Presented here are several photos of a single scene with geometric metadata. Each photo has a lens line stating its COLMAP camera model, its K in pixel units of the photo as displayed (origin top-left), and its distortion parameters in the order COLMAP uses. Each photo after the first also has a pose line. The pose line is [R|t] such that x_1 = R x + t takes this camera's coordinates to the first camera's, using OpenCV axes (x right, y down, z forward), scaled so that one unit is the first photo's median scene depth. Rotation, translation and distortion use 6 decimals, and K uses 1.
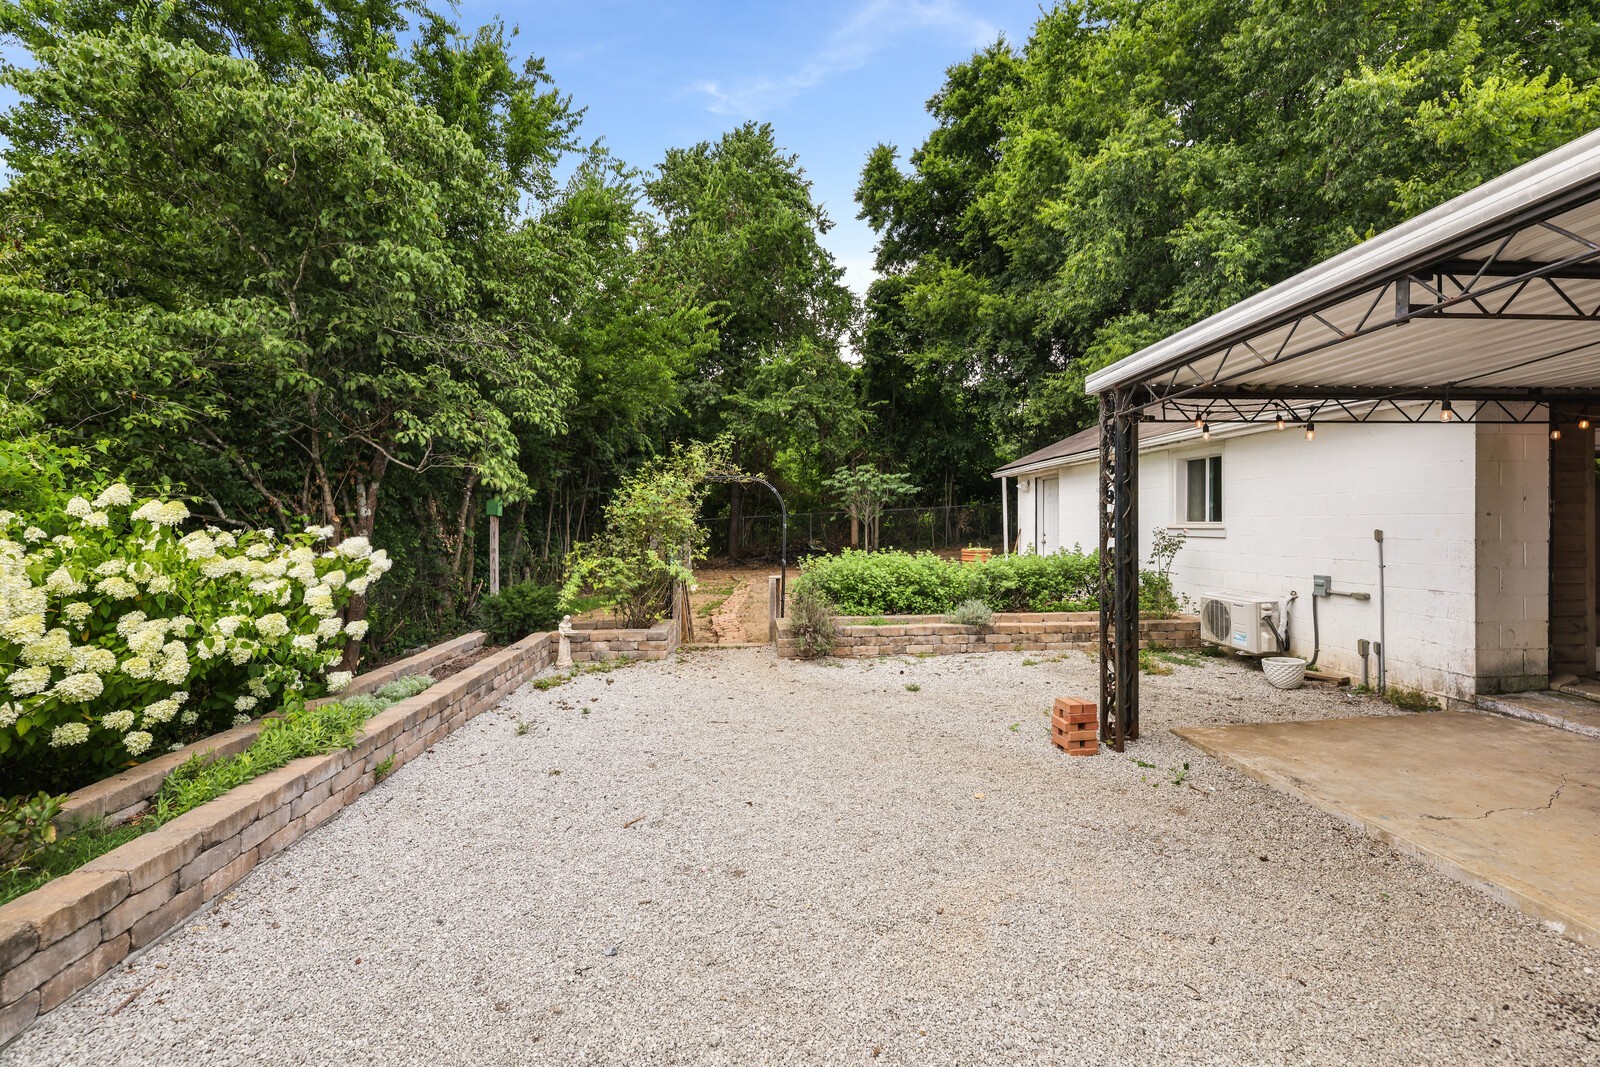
lens RADIAL K [[671.8, 0, 800.8], [0, 671.8, 526.6], [0, 0, 1]] dist [0.000004, -0.000205]
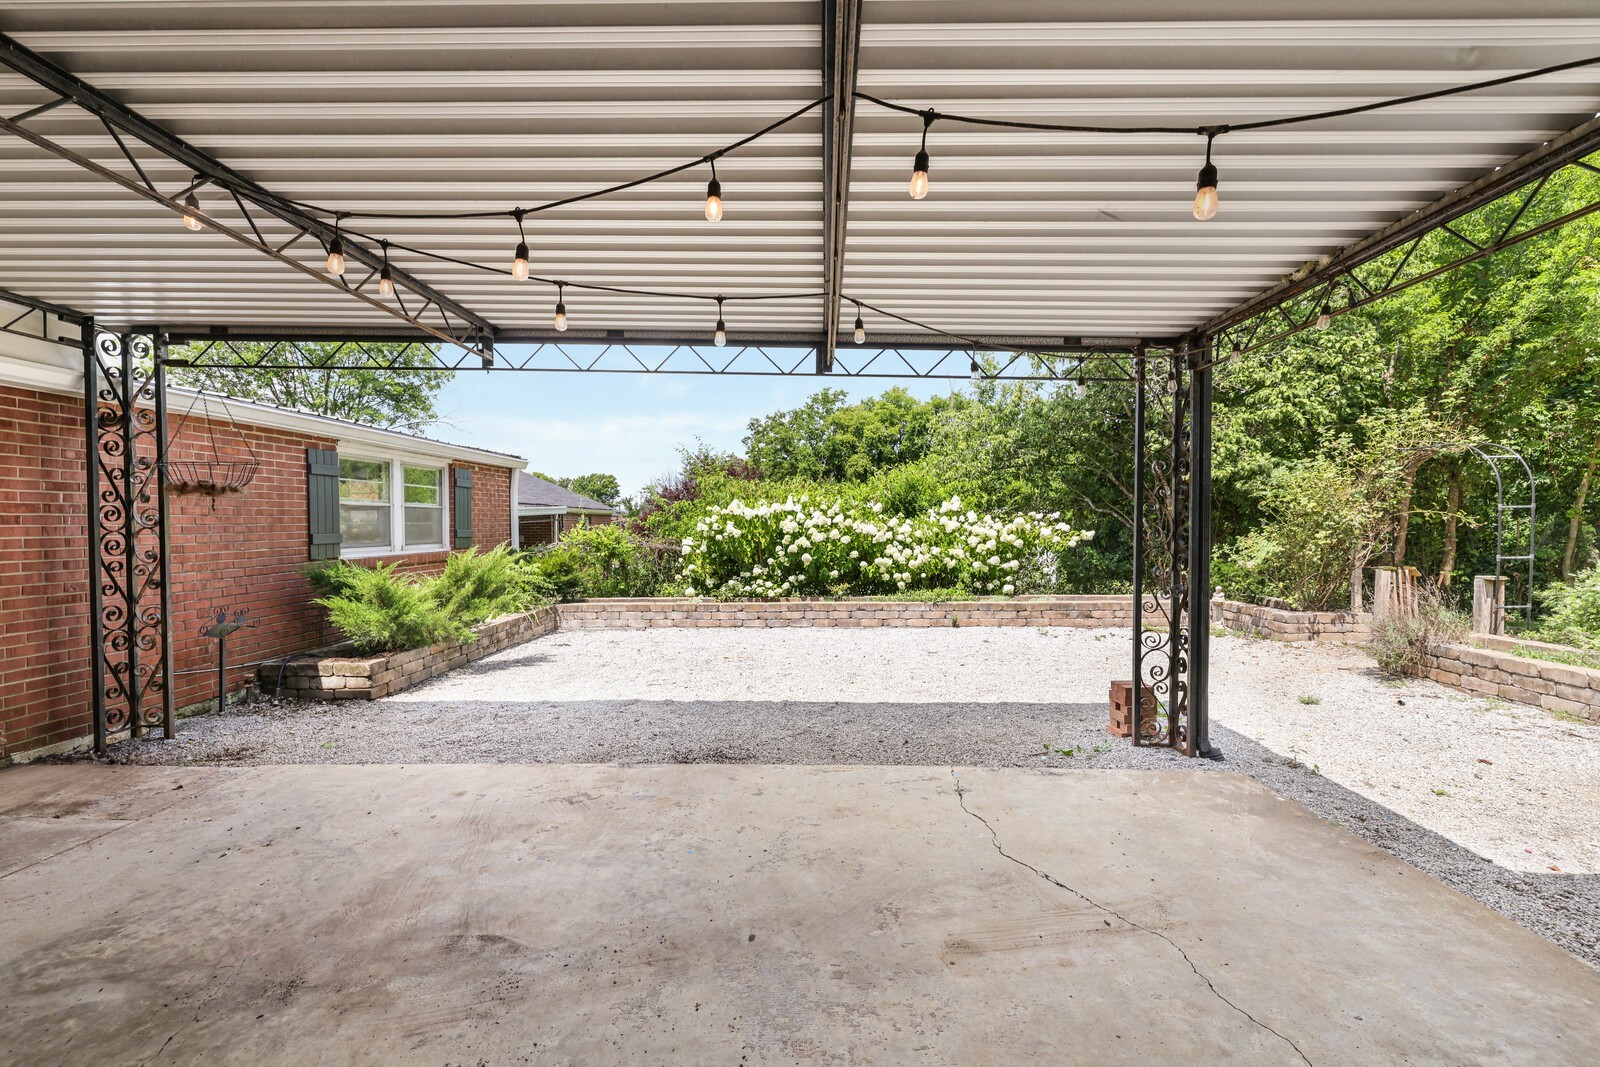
lens RADIAL K [[671.8, 0, 813.7], [0, 671.8, 526.8], [0, 0, 1]] dist [0.000004, -0.000205]
pose [[-0.090268, 0.012390, -0.995840, 1.938605], [0.000131, 0.999923, 0.012429, 0.026936], [0.995917, 0.000992, -0.090263, 0.863606]]
